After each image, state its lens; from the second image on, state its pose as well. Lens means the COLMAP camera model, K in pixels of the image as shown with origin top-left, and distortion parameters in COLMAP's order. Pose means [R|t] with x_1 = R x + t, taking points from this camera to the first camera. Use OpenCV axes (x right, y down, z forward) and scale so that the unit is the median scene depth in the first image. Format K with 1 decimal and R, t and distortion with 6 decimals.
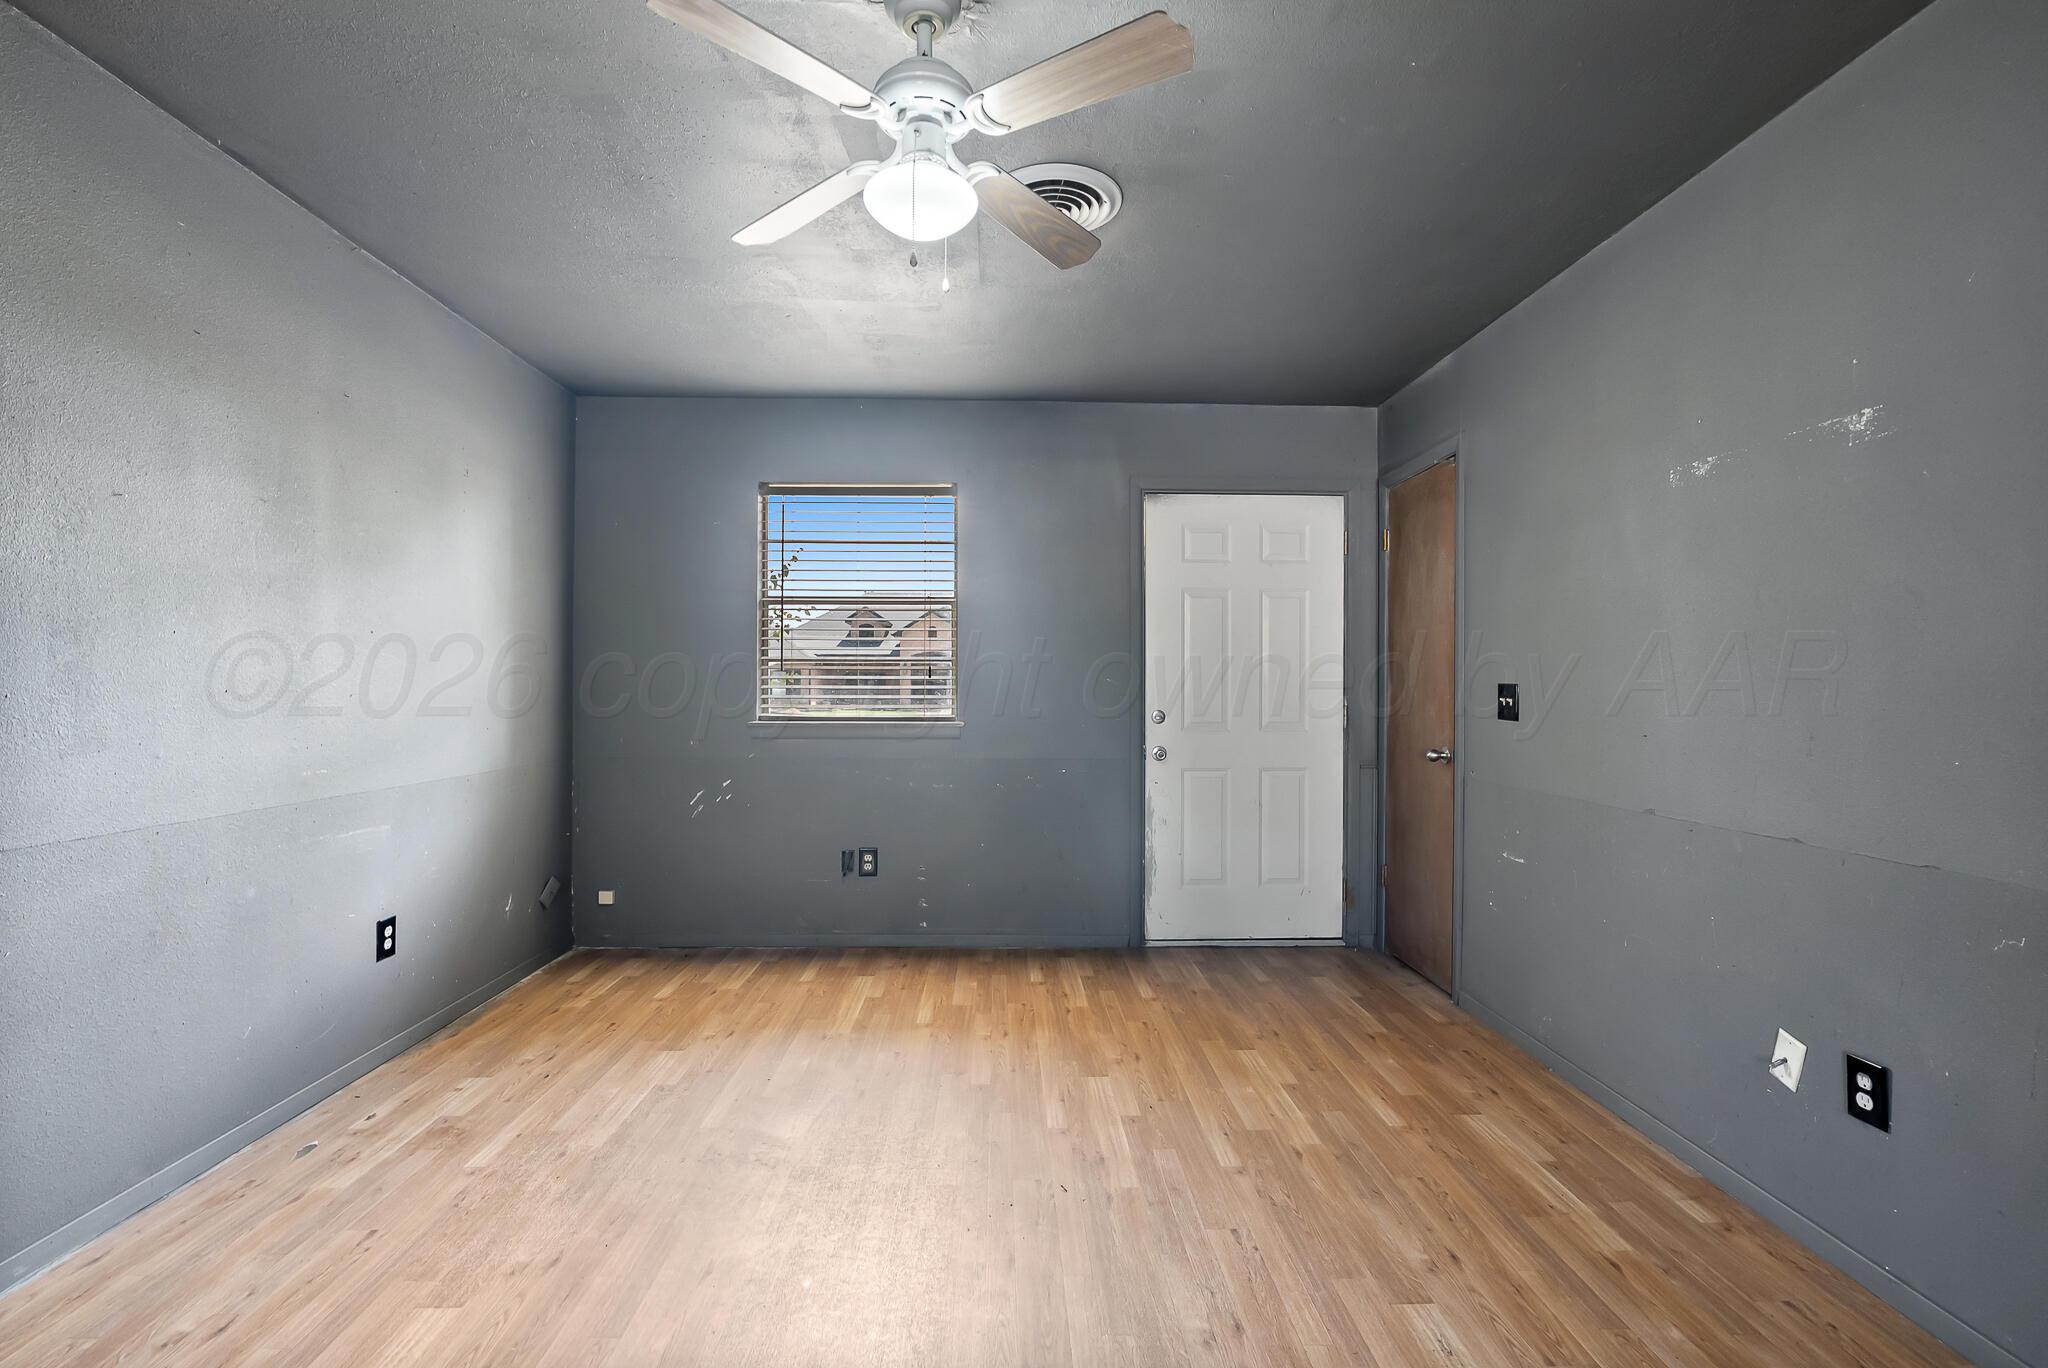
lens RADIAL K [[916.1, 0, 1020.6], [0, 916.1, 687.2], [0, 0, 1]] dist [-0.014609, -0.000595]
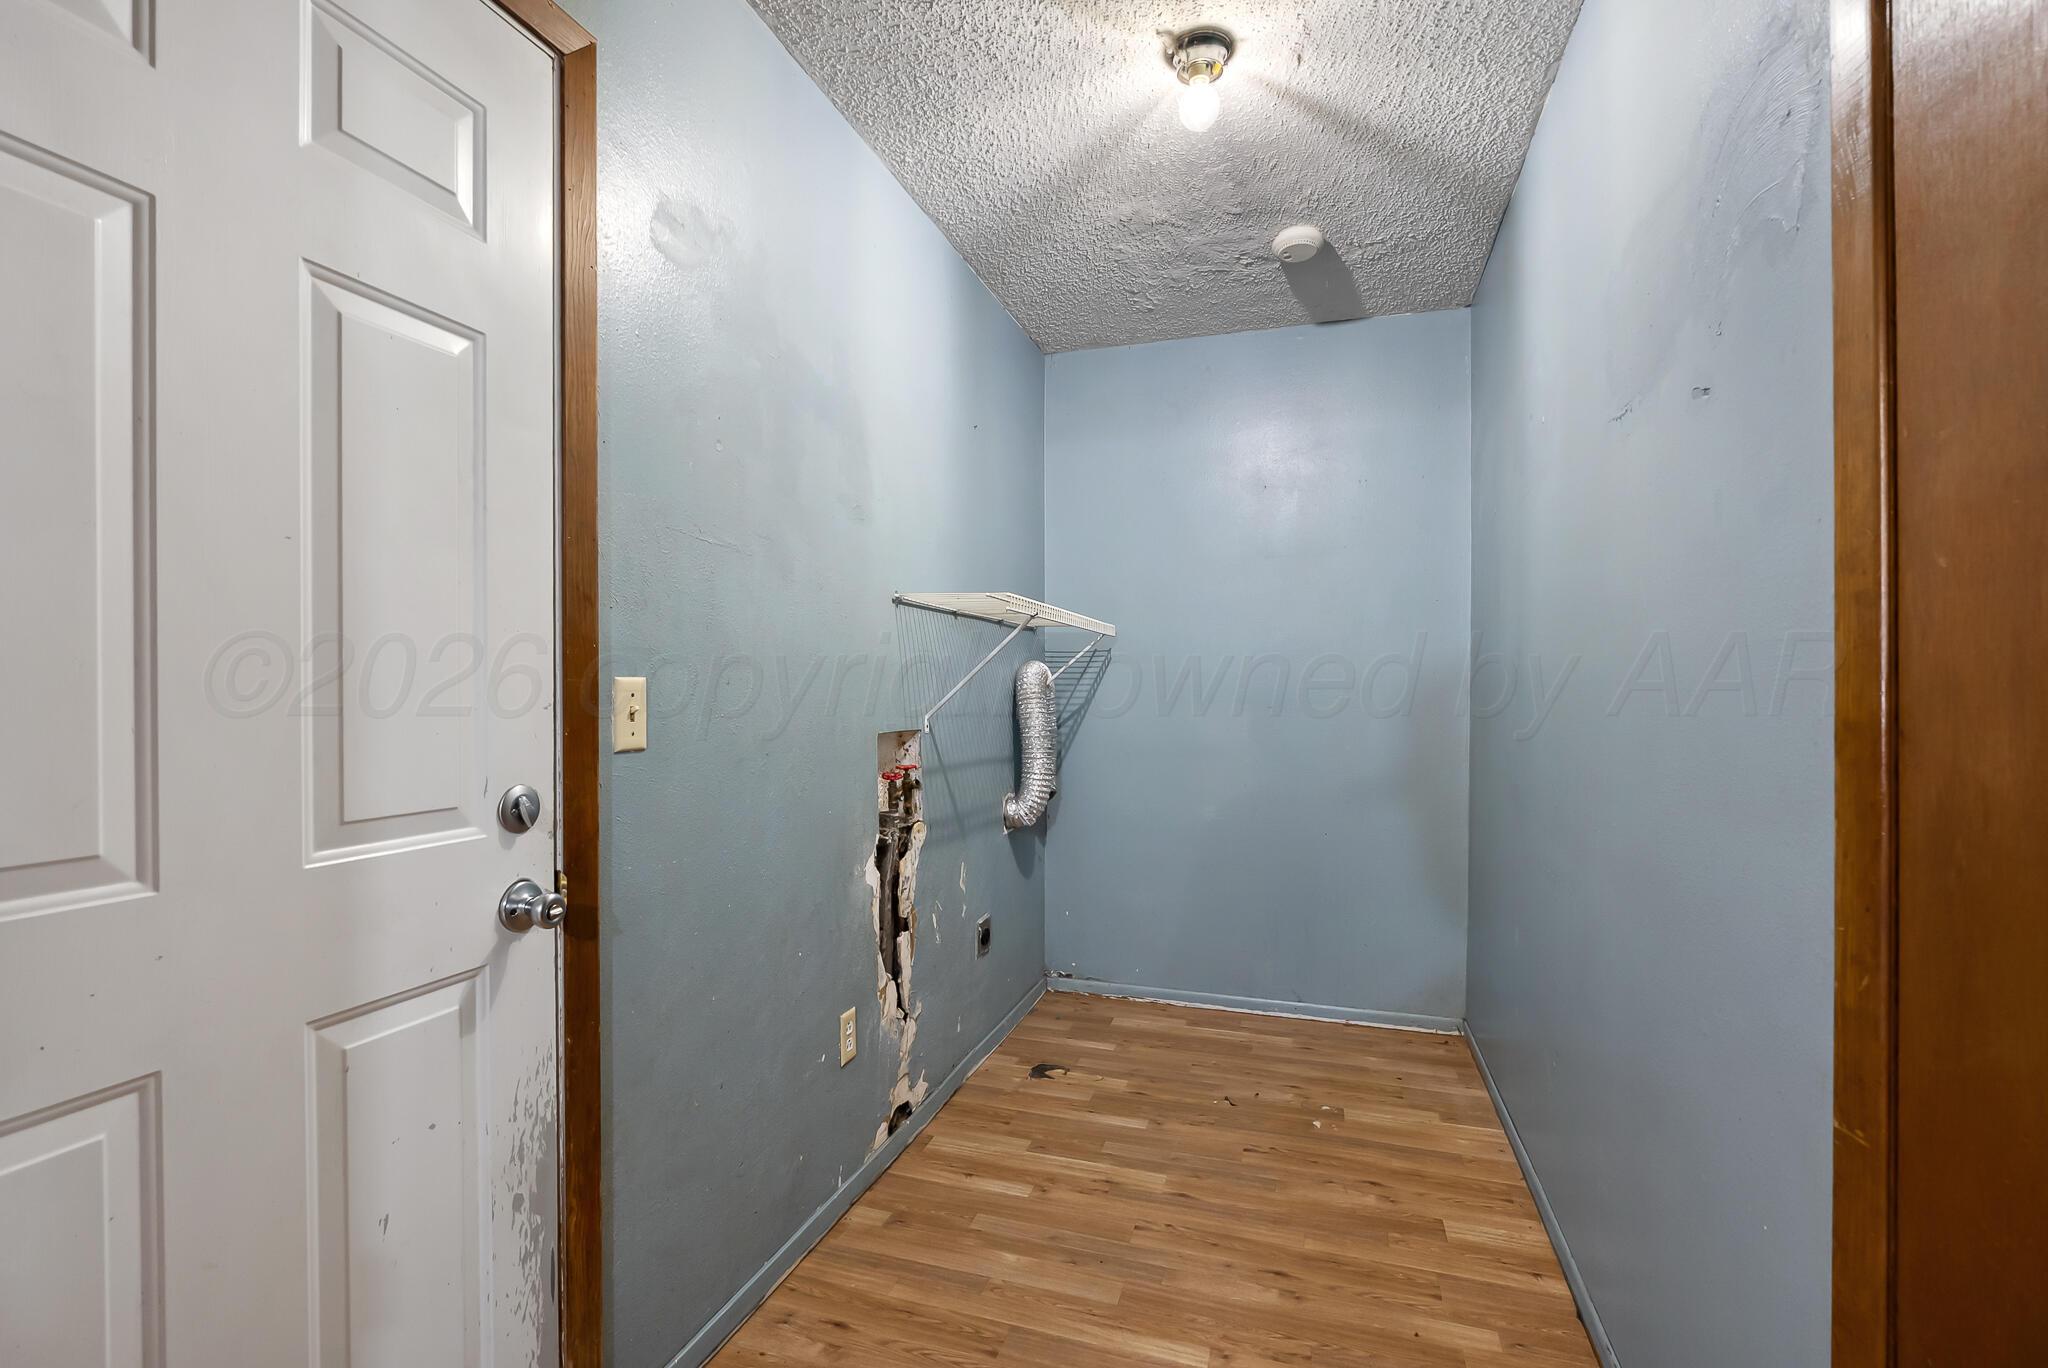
lens RADIAL K [[916.1, 0, 1029.3], [0, 916.1, 694.4], [0, 0, 1]] dist [-0.014609, -0.000595]
pose [[0.327417, -0.008669, 0.944840, -0.778602], [0.000634, 0.999960, 0.008955, 0.000038], [-0.944880, -0.002333, 0.327409, 0.716317]]
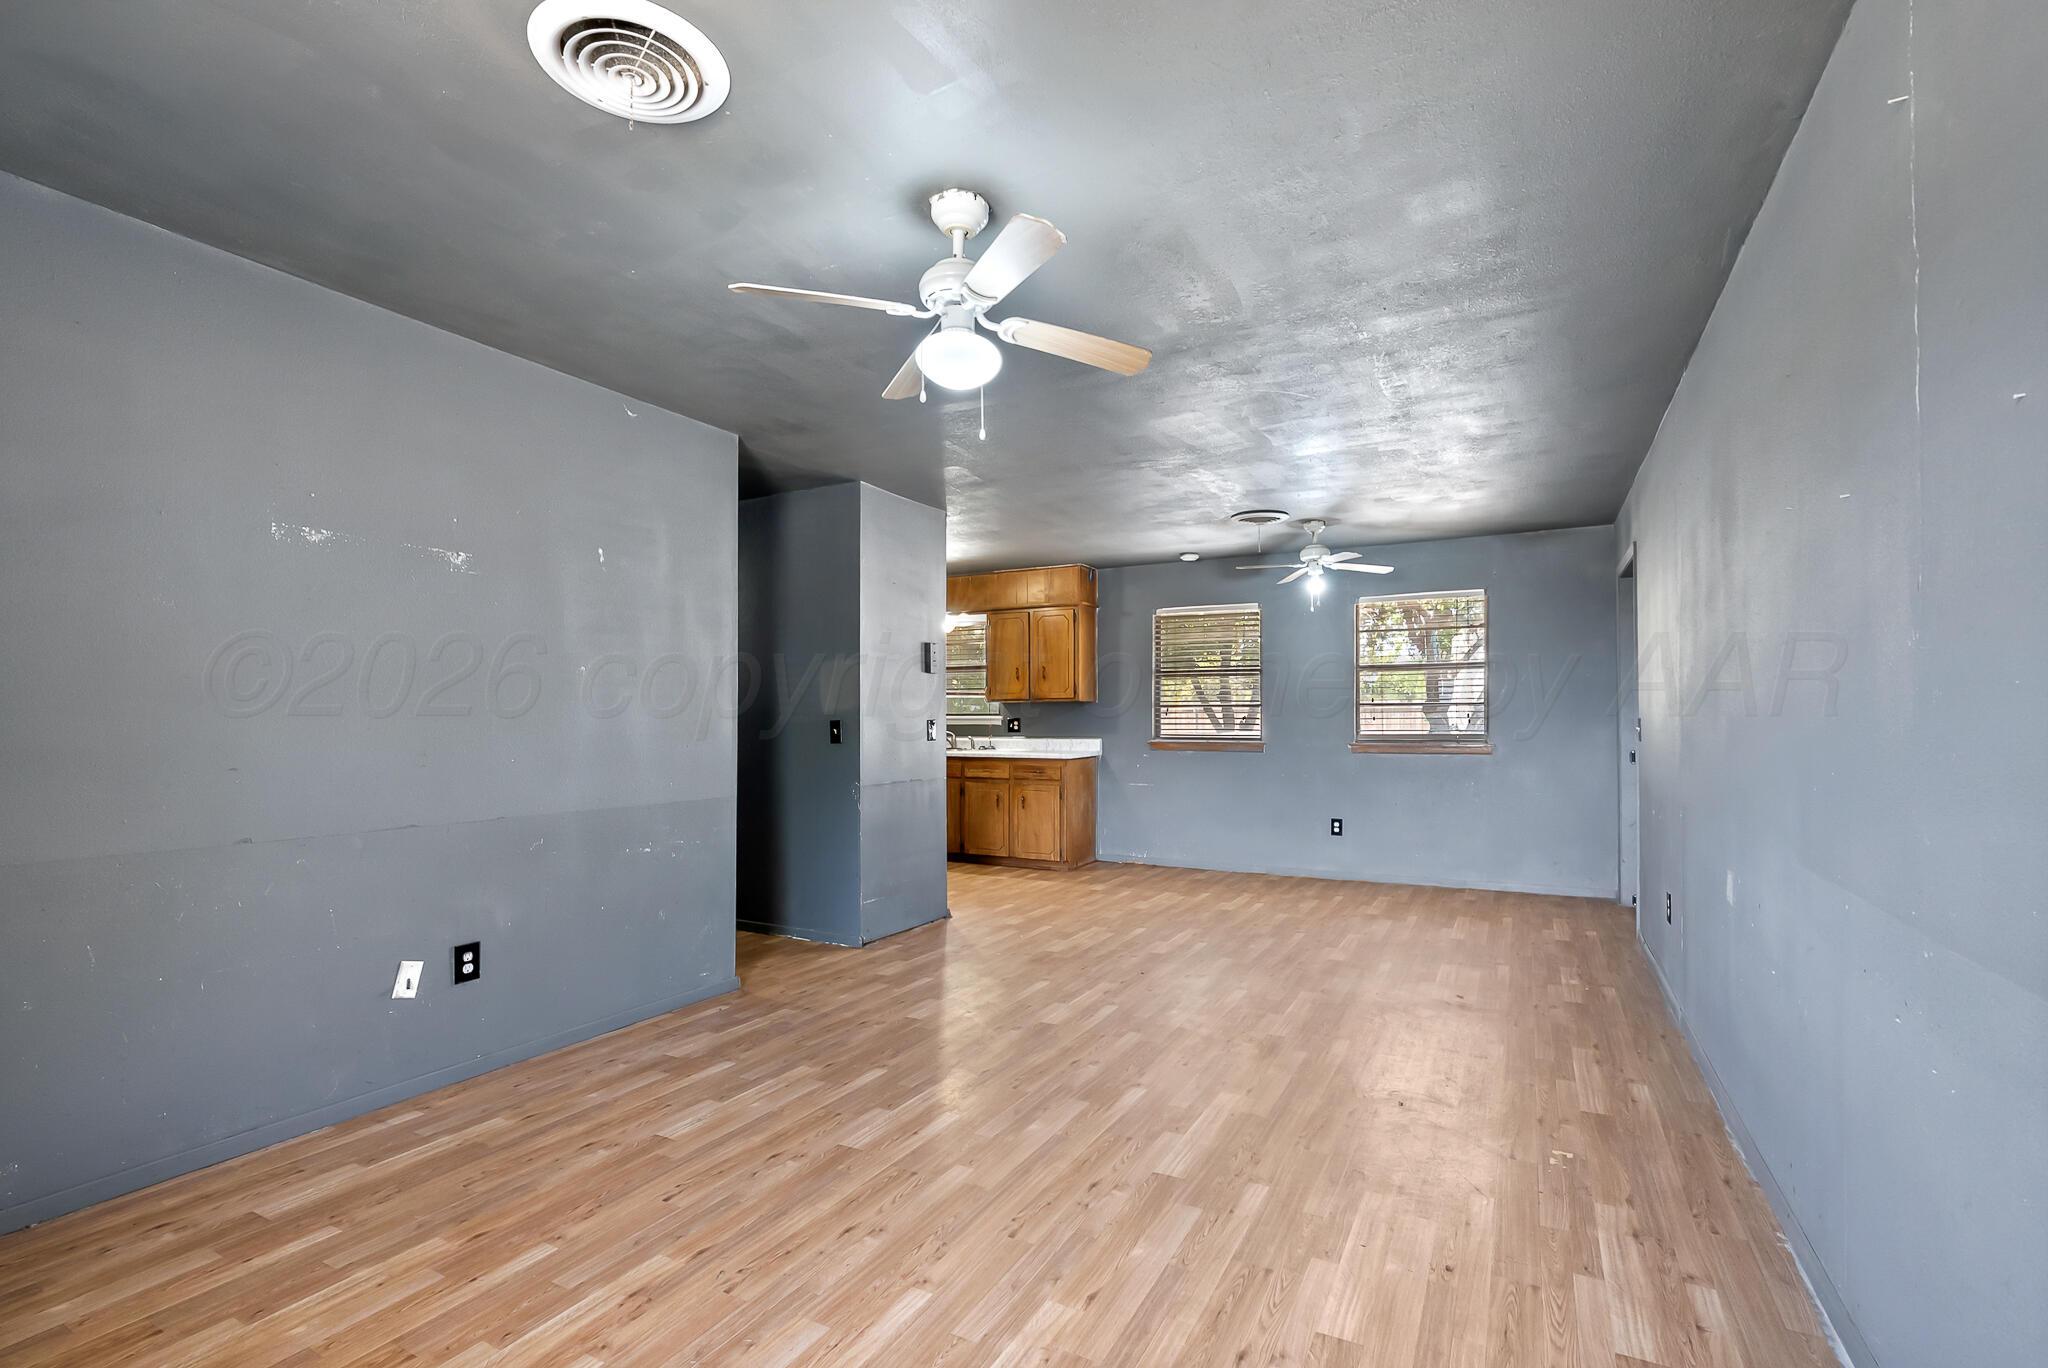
lens RADIAL K [[916.1, 0, 1027.0], [0, 916.1, 687.6], [0, 0, 1]] dist [-0.014609, -0.000595]
pose [[-0.870751, 0.011746, 0.491585, -0.592709], [-0.004754, 0.999467, -0.032300, -0.008798], [-0.491702, -0.030462, -0.870231, 1.455758]]
